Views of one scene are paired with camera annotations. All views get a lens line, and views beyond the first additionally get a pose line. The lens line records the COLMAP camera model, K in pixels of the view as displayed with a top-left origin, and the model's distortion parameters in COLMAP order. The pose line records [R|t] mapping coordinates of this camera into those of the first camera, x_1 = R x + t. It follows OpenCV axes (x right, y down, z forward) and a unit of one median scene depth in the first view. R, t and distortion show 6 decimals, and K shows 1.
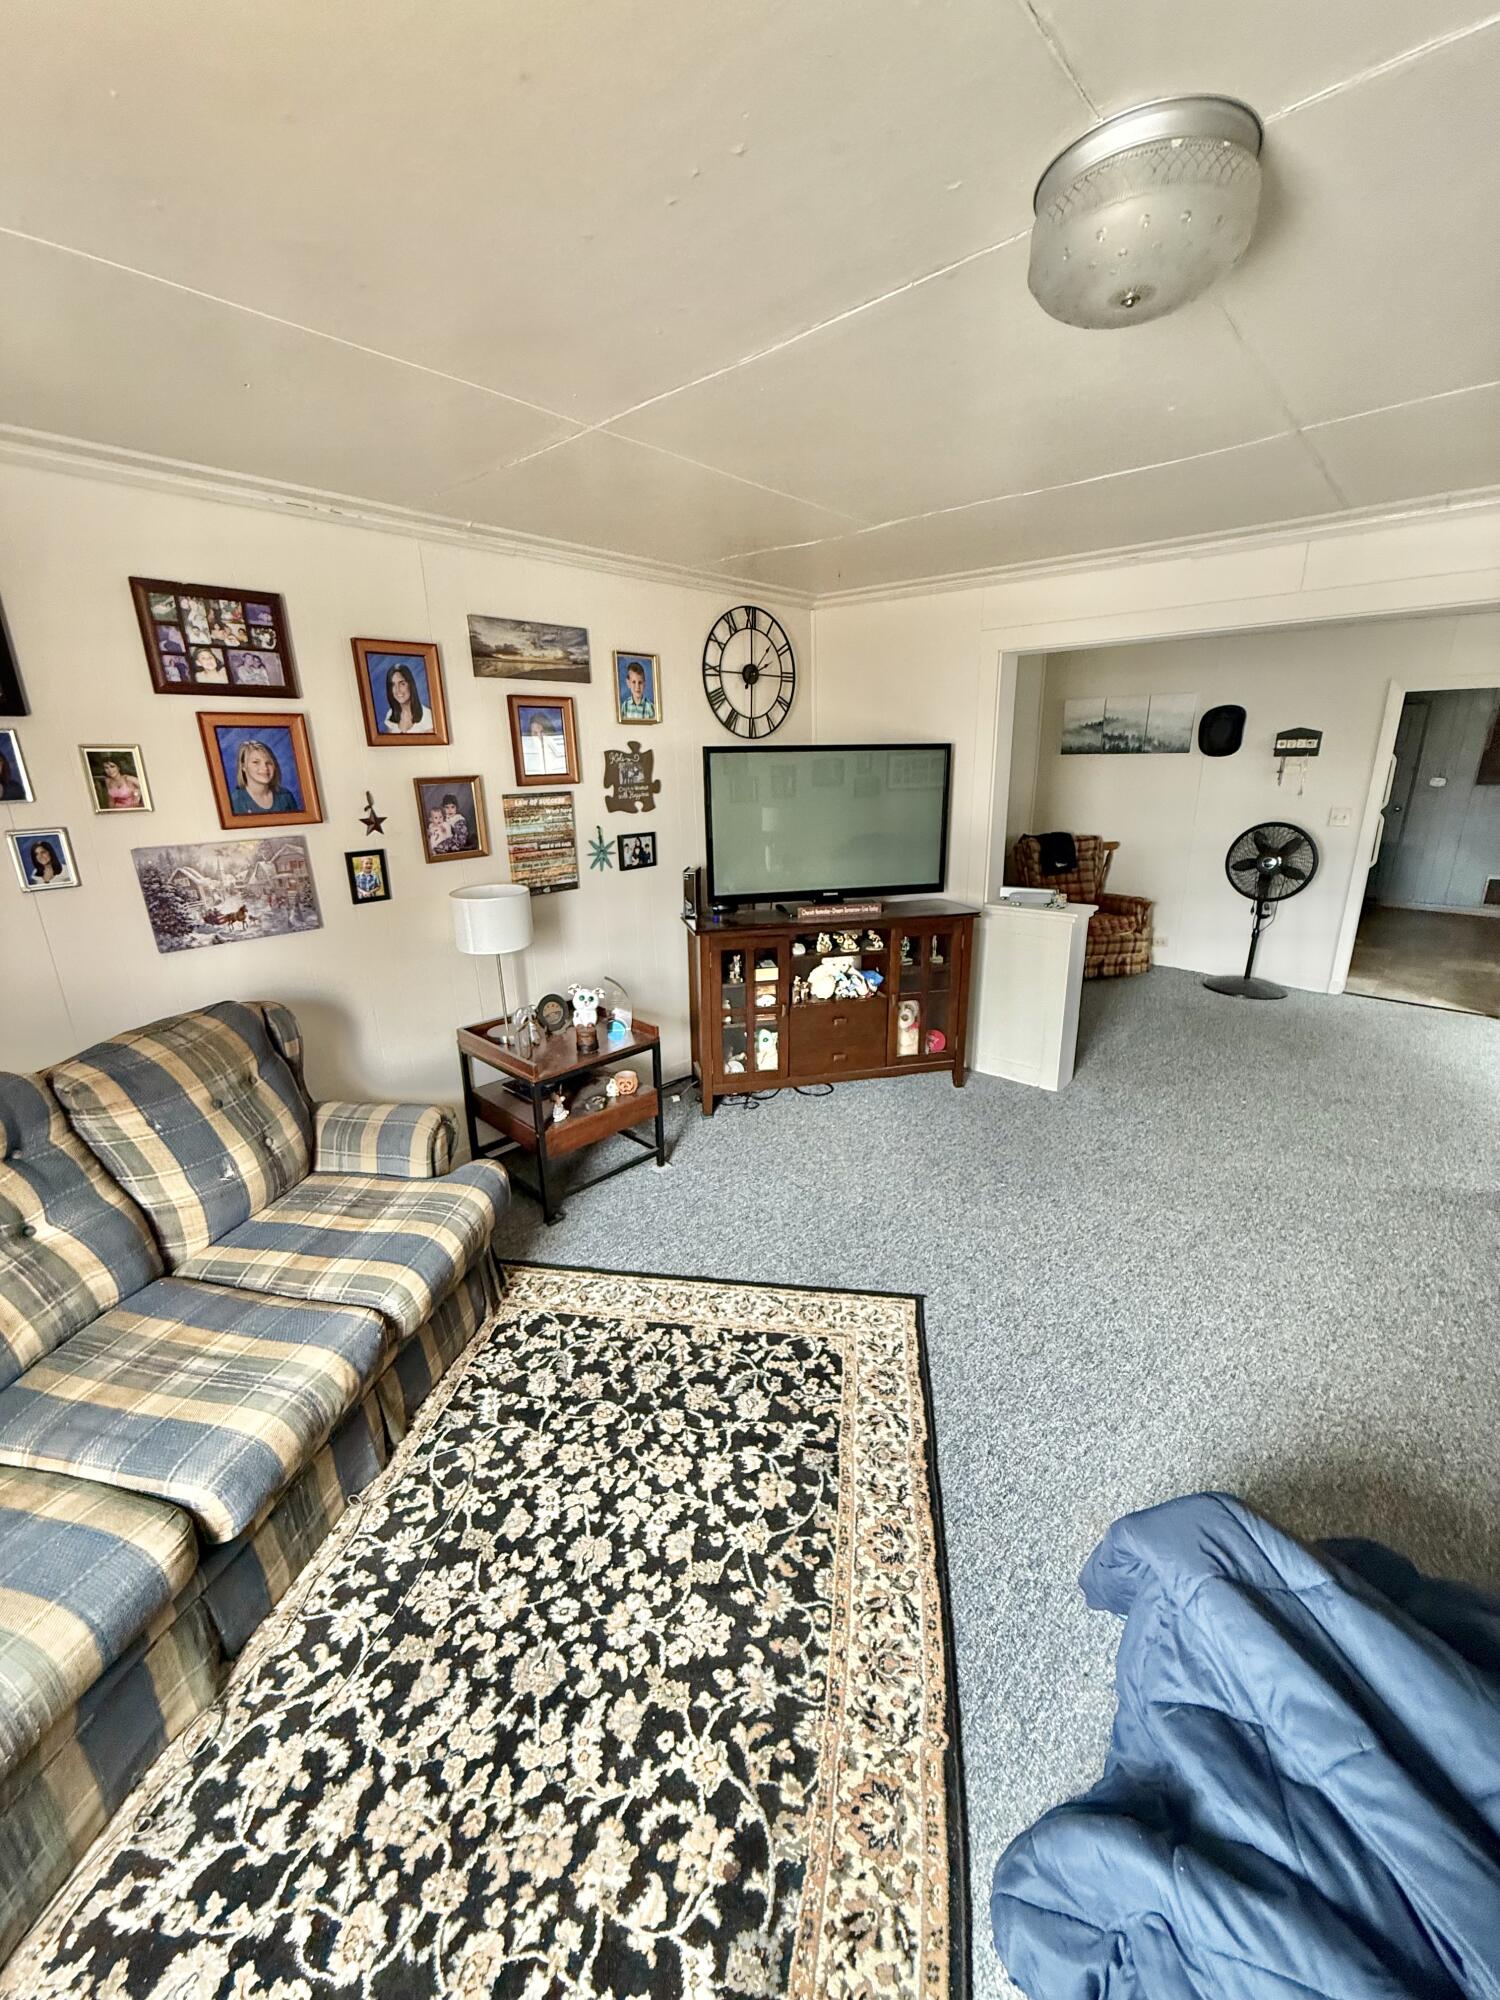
lens RADIAL K [[792.1, 0, 744.1], [0, 792.1, 996.9], [0, 0, 1]] dist [-0.002014, 0.000129]
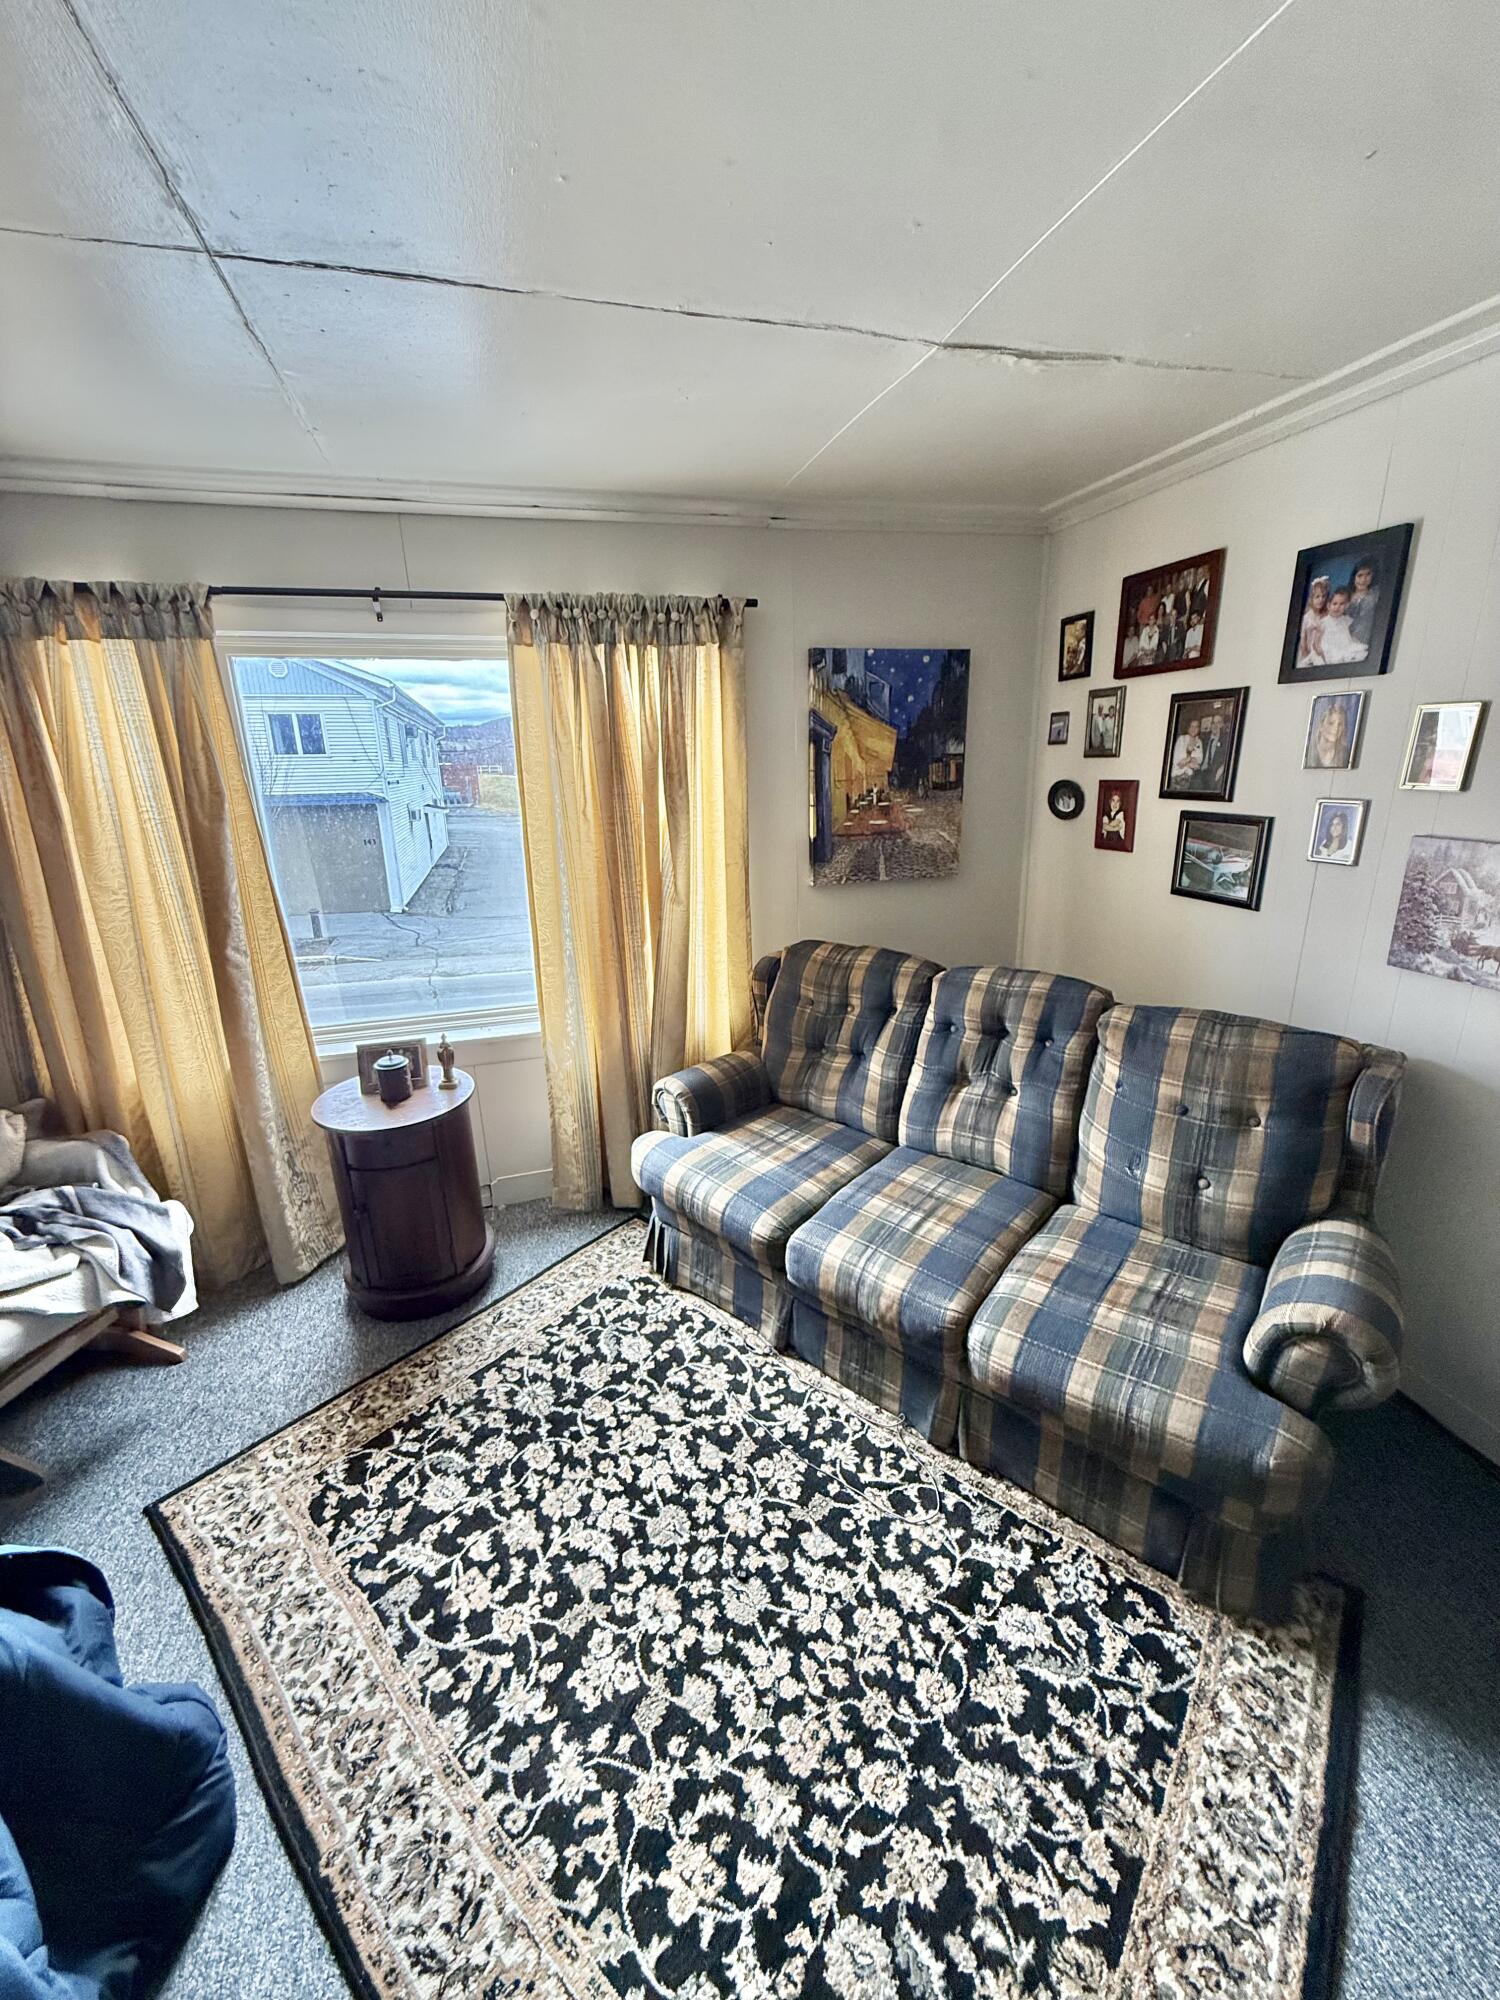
lens RADIAL K [[792.1, 0, 754.5], [0, 792.1, 999.2], [0, 0, 1]] dist [-0.002014, 0.000129]
pose [[-0.504112, 0.292516, -0.812592, 0.345920], [-0.214139, 0.869176, 0.445732, -0.331654], [0.836669, 0.398707, -0.375523, 1.045343]]
